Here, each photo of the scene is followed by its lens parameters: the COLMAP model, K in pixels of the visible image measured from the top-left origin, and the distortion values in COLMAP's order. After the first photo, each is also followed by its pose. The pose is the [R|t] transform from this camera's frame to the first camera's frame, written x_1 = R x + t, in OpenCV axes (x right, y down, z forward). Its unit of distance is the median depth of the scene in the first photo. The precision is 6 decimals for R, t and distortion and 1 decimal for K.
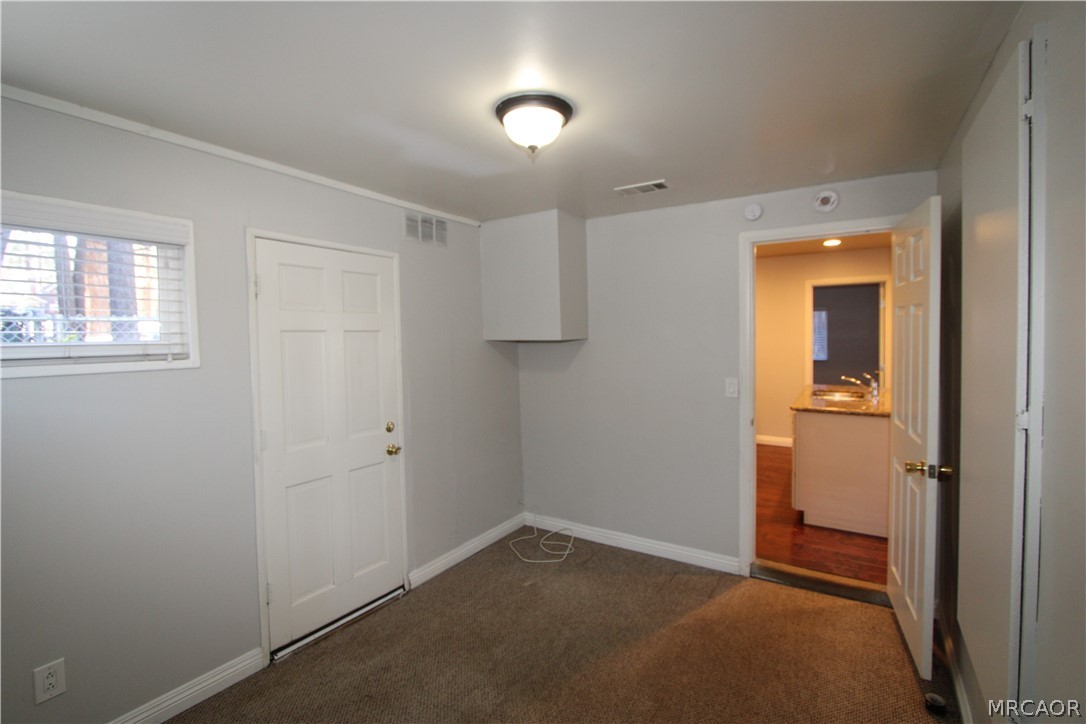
lens RADIAL K [[495.6, 0, 540.0], [0, 495.6, 347.6], [0, 0, 1]] dist [-0.017674, 0.004322]
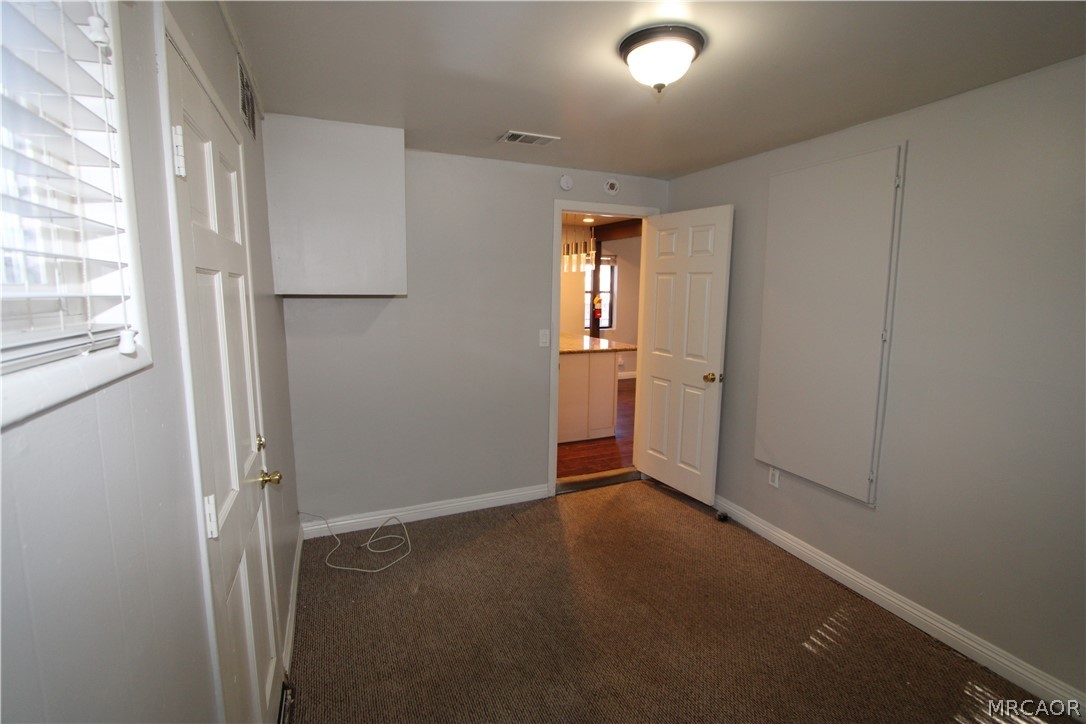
lens RADIAL K [[495.6, 0, 540.0], [0, 495.6, 347.6], [0, 0, 1]] dist [-0.017674, 0.004322]
pose [[0.558794, -0.081262, 0.825315, -0.615148], [0.008231, 0.995682, 0.092463, -0.002006], [-0.829265, -0.044875, 0.557050, 0.421683]]
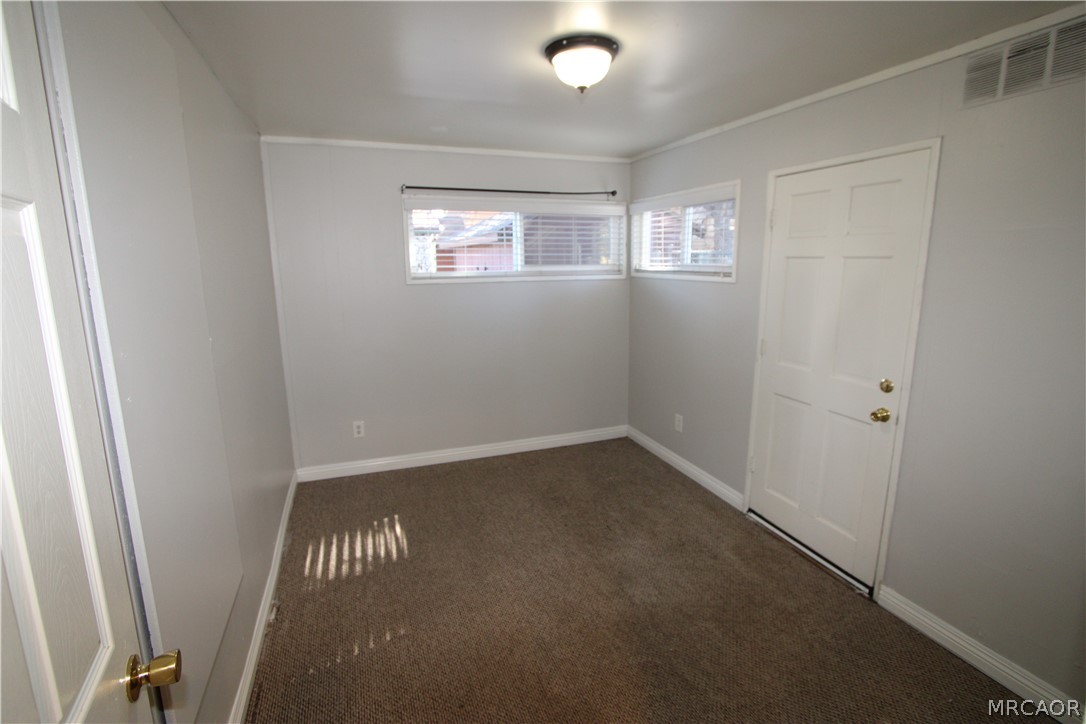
lens RADIAL K [[495.6, 0, 540.0], [0, 495.6, 347.6], [0, 0, 1]] dist [-0.017674, 0.004322]
pose [[-0.584843, 0.162486, -0.794706, 0.623801], [-0.004046, 0.979135, 0.203172, -0.050065], [0.811137, 0.122039, -0.571982, 1.037063]]
